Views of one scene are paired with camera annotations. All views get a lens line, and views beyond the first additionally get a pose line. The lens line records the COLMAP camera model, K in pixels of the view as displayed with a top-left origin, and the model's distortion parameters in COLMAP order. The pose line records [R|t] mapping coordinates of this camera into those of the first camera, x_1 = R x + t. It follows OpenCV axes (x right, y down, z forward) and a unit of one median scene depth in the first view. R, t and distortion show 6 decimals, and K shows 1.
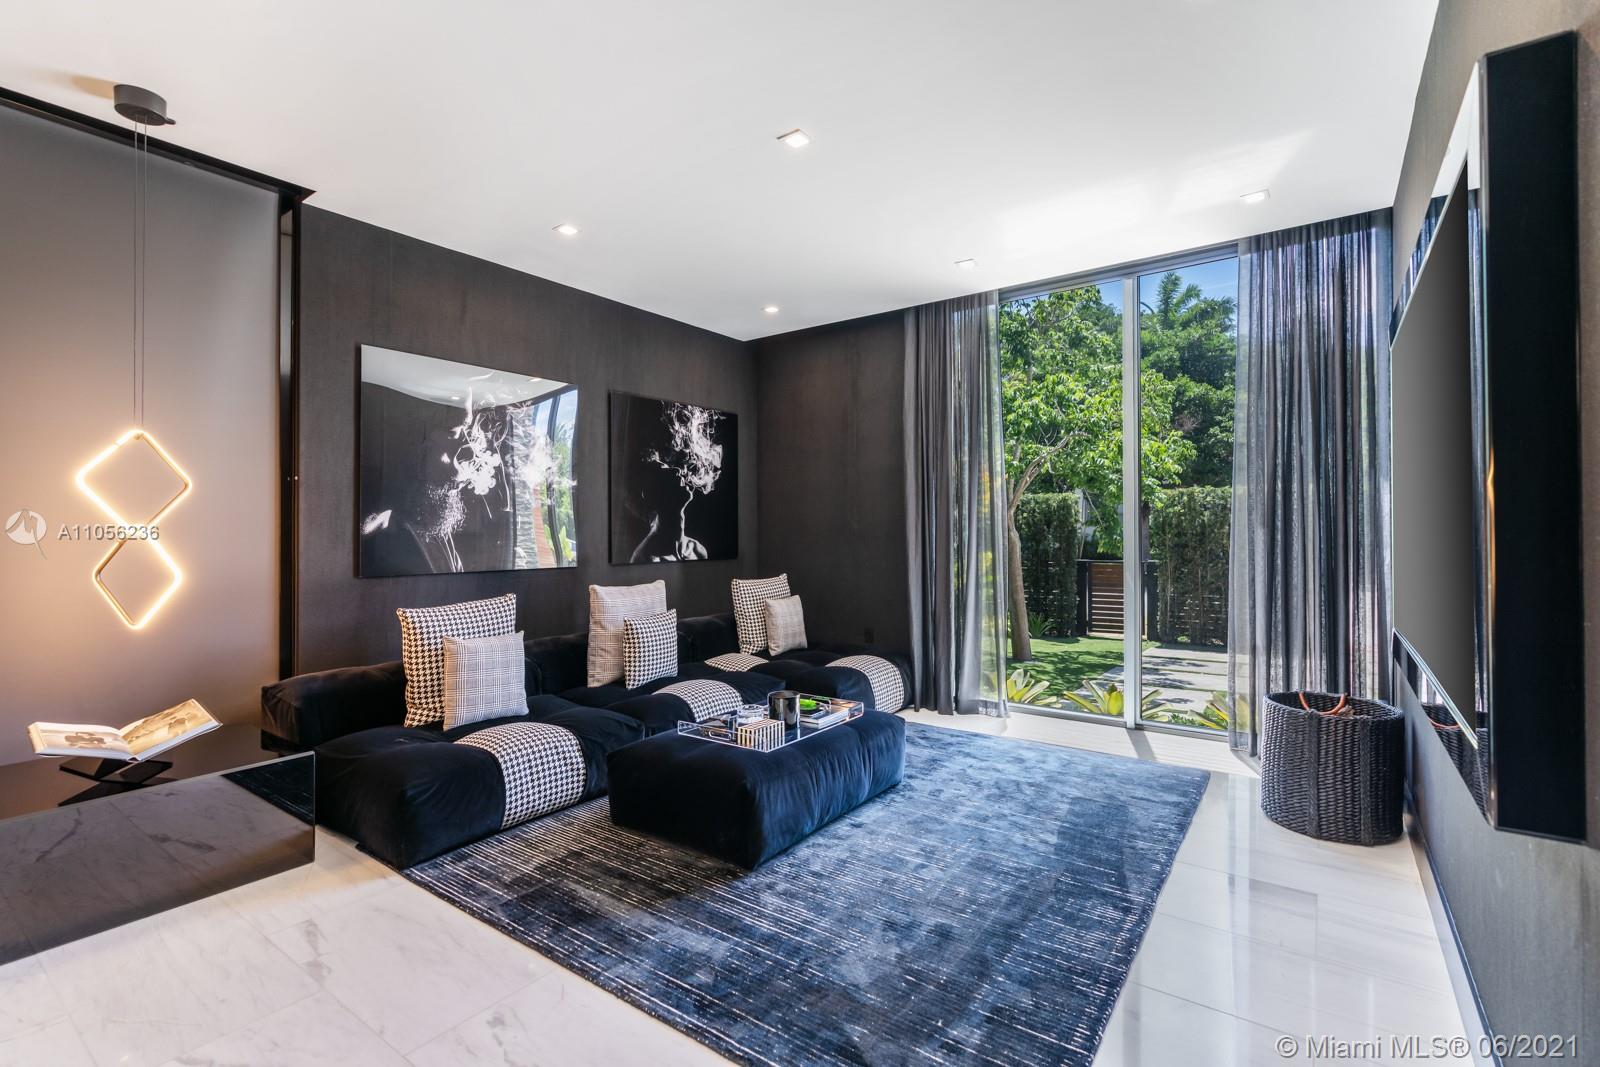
lens RADIAL K [[735.0, 0, 797.9], [0, 735.0, 533.3], [0, 0, 1]] dist [0.001111, 0.000149]
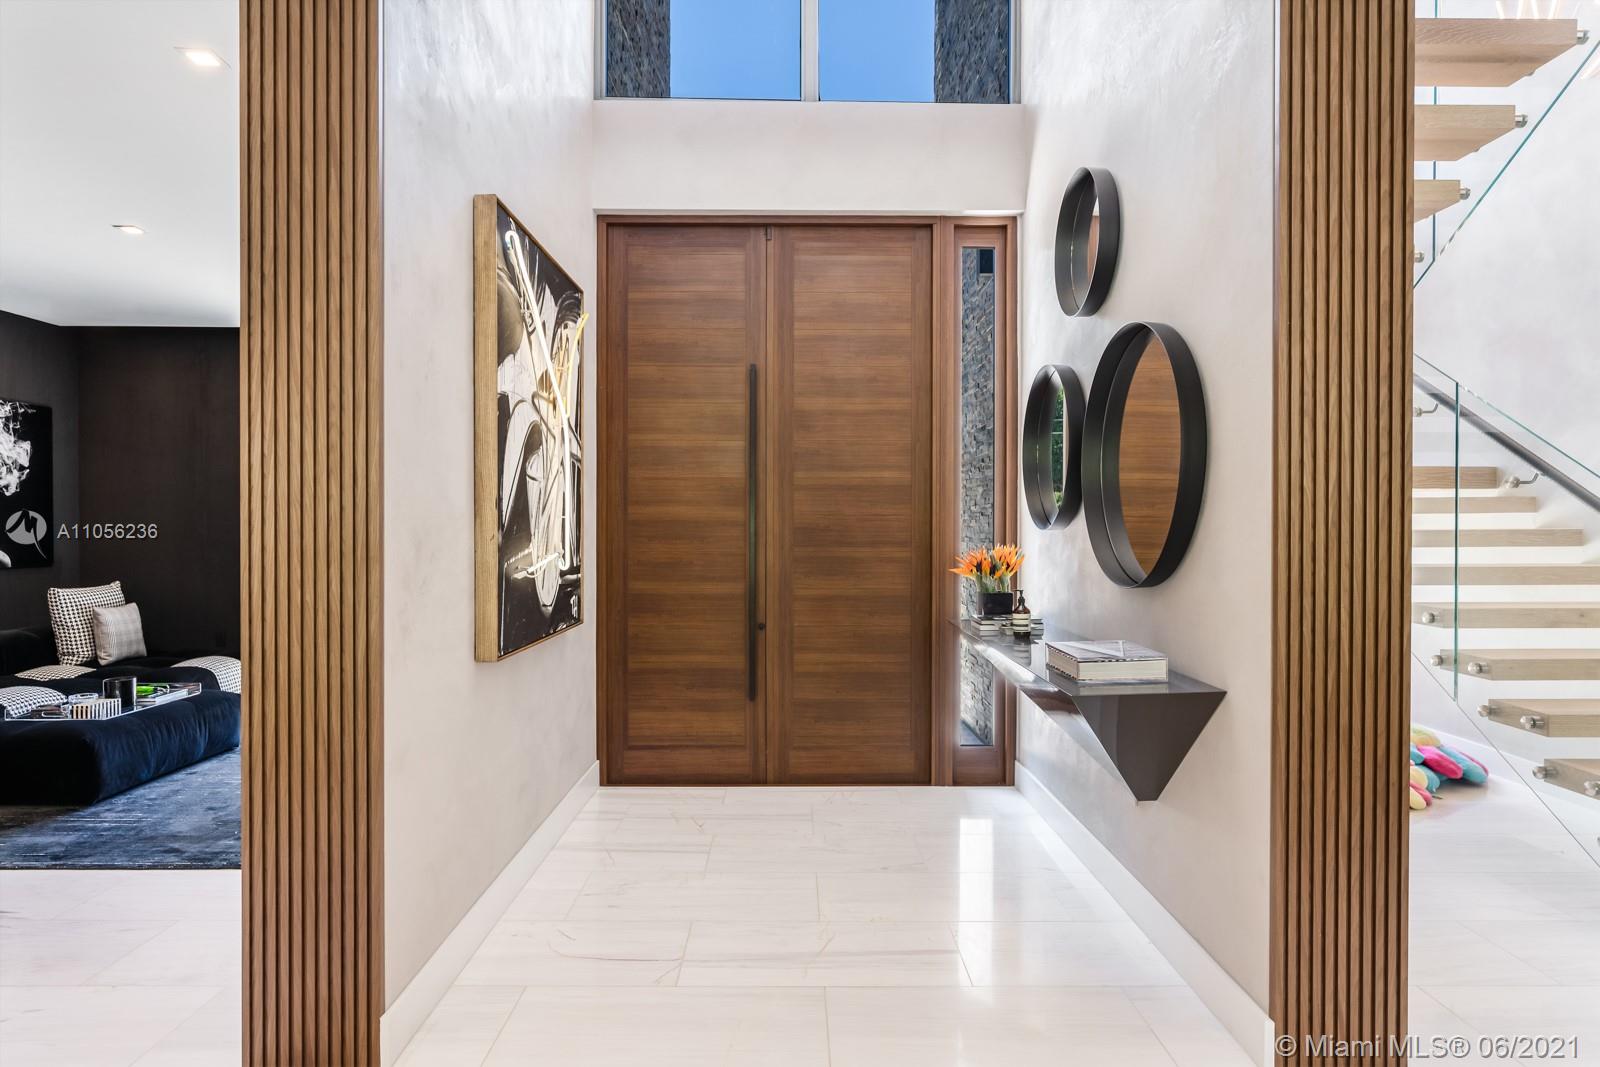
lens RADIAL K [[923.7, 0, 798.9], [0, 923.7, 535.8], [0, 0, 1]] dist [0.001284, 0.001370]
pose [[0.812497, -0.002710, 0.582958, 0.001726], [-0.003728, 0.999945, 0.009845, -0.030576], [-0.582953, -0.010172, 0.812442, -0.797550]]
